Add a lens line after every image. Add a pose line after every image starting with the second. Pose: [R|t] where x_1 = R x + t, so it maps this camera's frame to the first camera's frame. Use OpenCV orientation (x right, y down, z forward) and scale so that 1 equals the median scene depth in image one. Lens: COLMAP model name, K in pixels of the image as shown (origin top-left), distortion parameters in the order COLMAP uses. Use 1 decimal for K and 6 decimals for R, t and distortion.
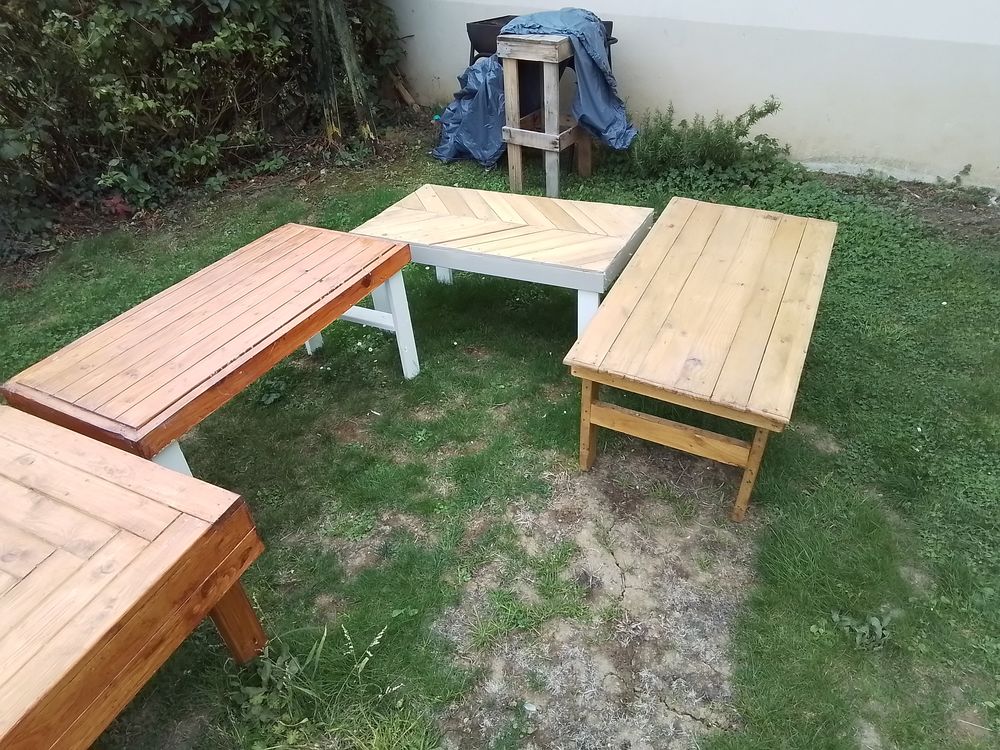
lens RADIAL K [[686.7, 0, 506.8], [0, 686.7, 361.0], [0, 0, 1]] dist [0.079452, -0.097914]
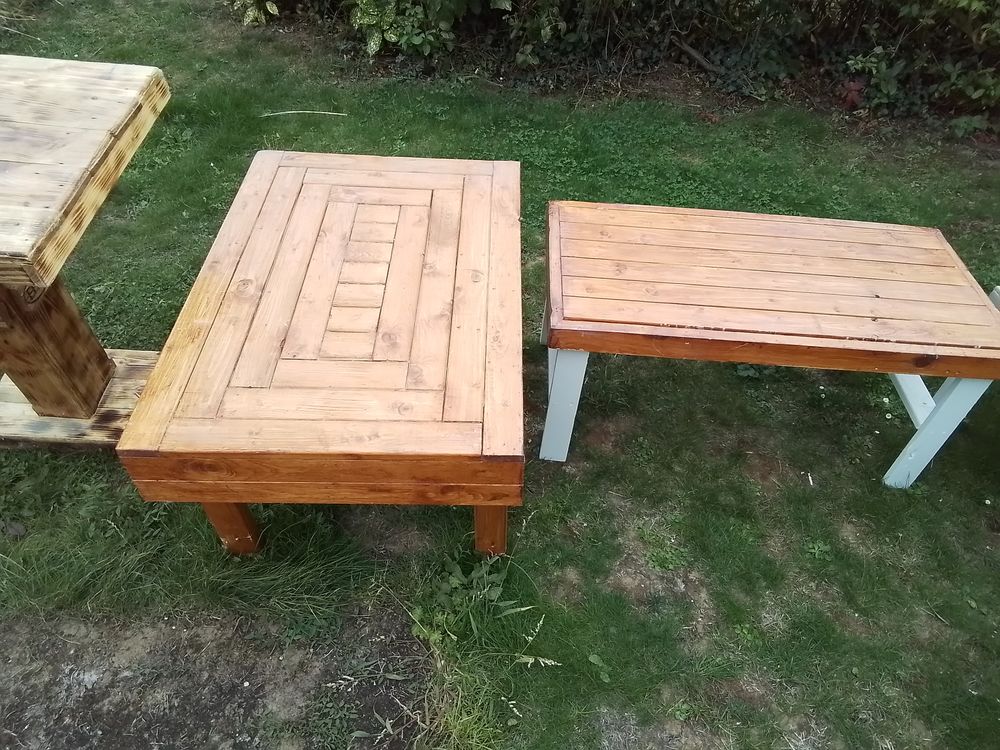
lens RADIAL K [[690.4, 0, 506.6], [0, 690.4, 360.2], [0, 0, 1]] dist [0.044236, -0.047820]
pose [[0.422068, 0.702672, -0.572810, 0.018726], [-0.592360, 0.692068, 0.412494, -0.112082], [0.686271, 0.165210, 0.708334, 0.136546]]
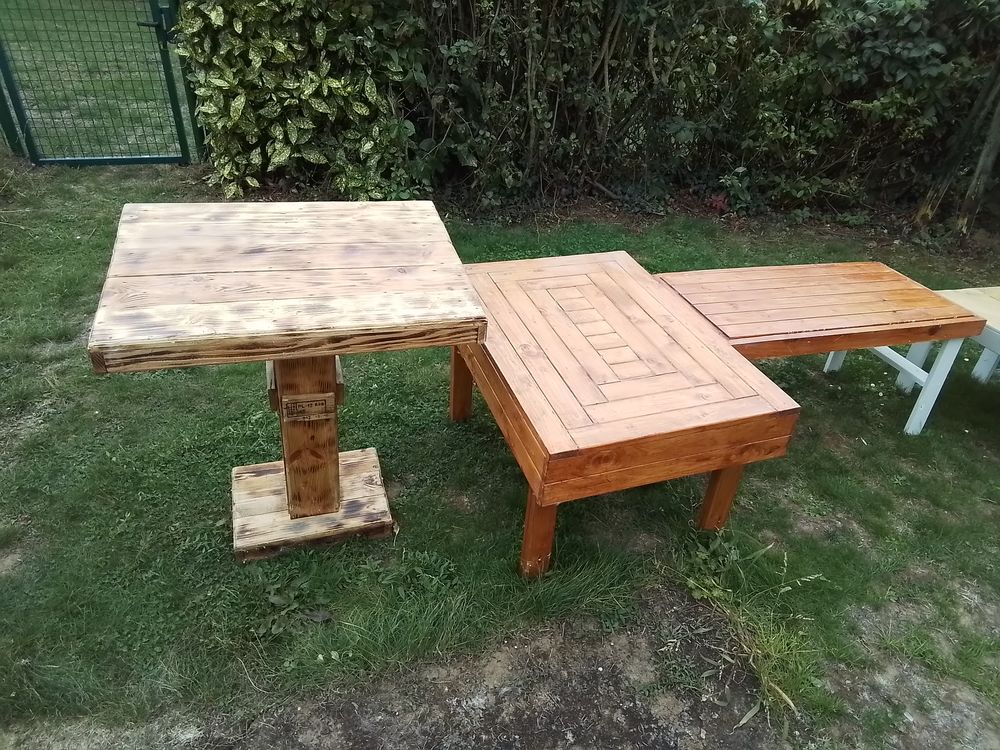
lens RADIAL K [[686.7, 0, 506.8], [0, 686.7, 361.0], [0, 0, 1]] dist [0.079452, -0.097914]
pose [[0.701408, 0.471877, -0.534189, -0.045384], [-0.510824, 0.855477, 0.084958, 0.127513], [0.497076, 0.213286, 0.841085, -0.188994]]
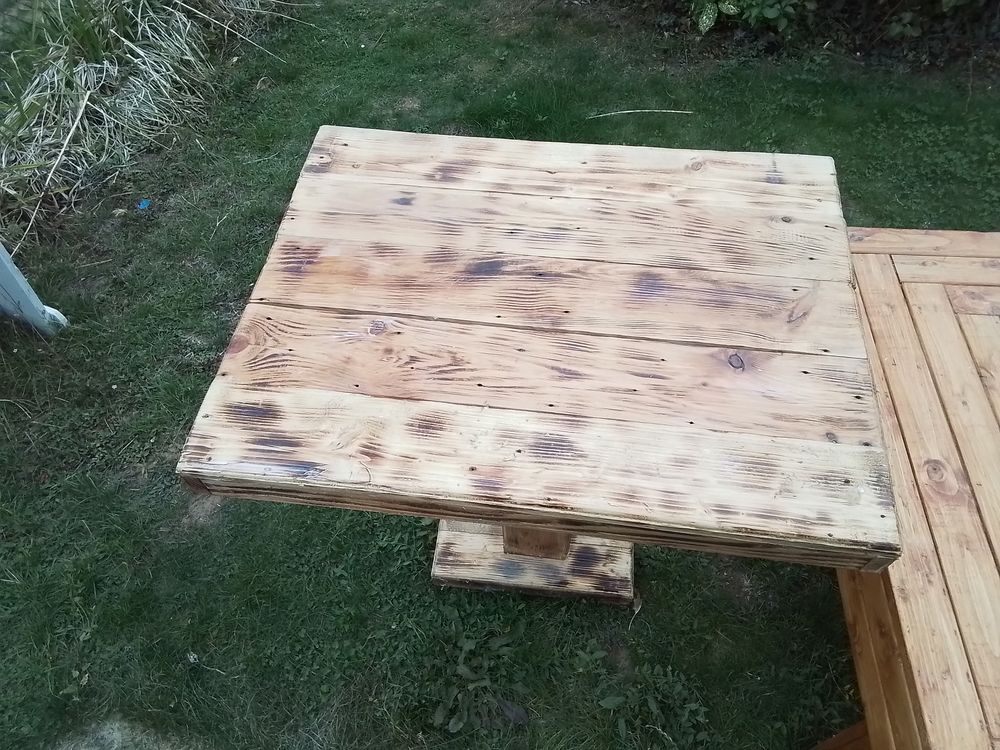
lens RADIAL K [[690.4, 0, 506.6], [0, 690.4, 360.2], [0, 0, 1]] dist [0.044236, -0.047820]
pose [[0.344108, 0.760412, -0.550784, -0.301154], [-0.547369, 0.639079, 0.540338, 0.057603], [0.762874, 0.115547, 0.636138, -0.036936]]
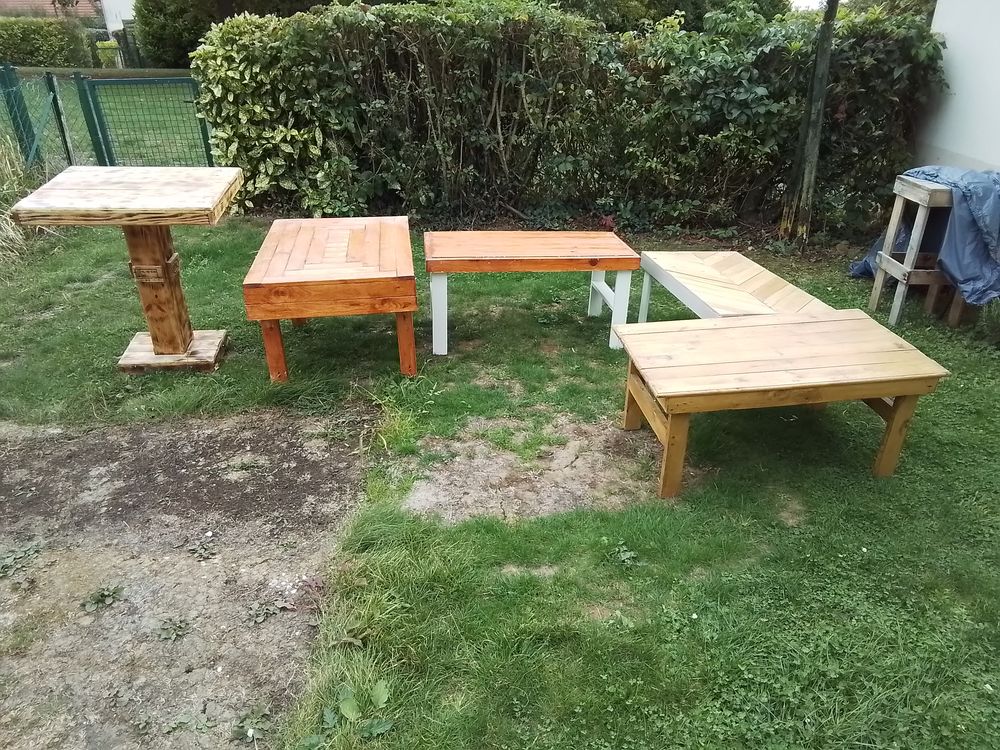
lens RADIAL K [[686.7, 0, 506.8], [0, 686.7, 361.0], [0, 0, 1]] dist [0.079452, -0.097914]
pose [[0.565326, 0.417832, -0.711212, 0.647650], [-0.524632, 0.847479, 0.080870, 0.039126], [0.636528, 0.327407, 0.698310, -0.121593]]
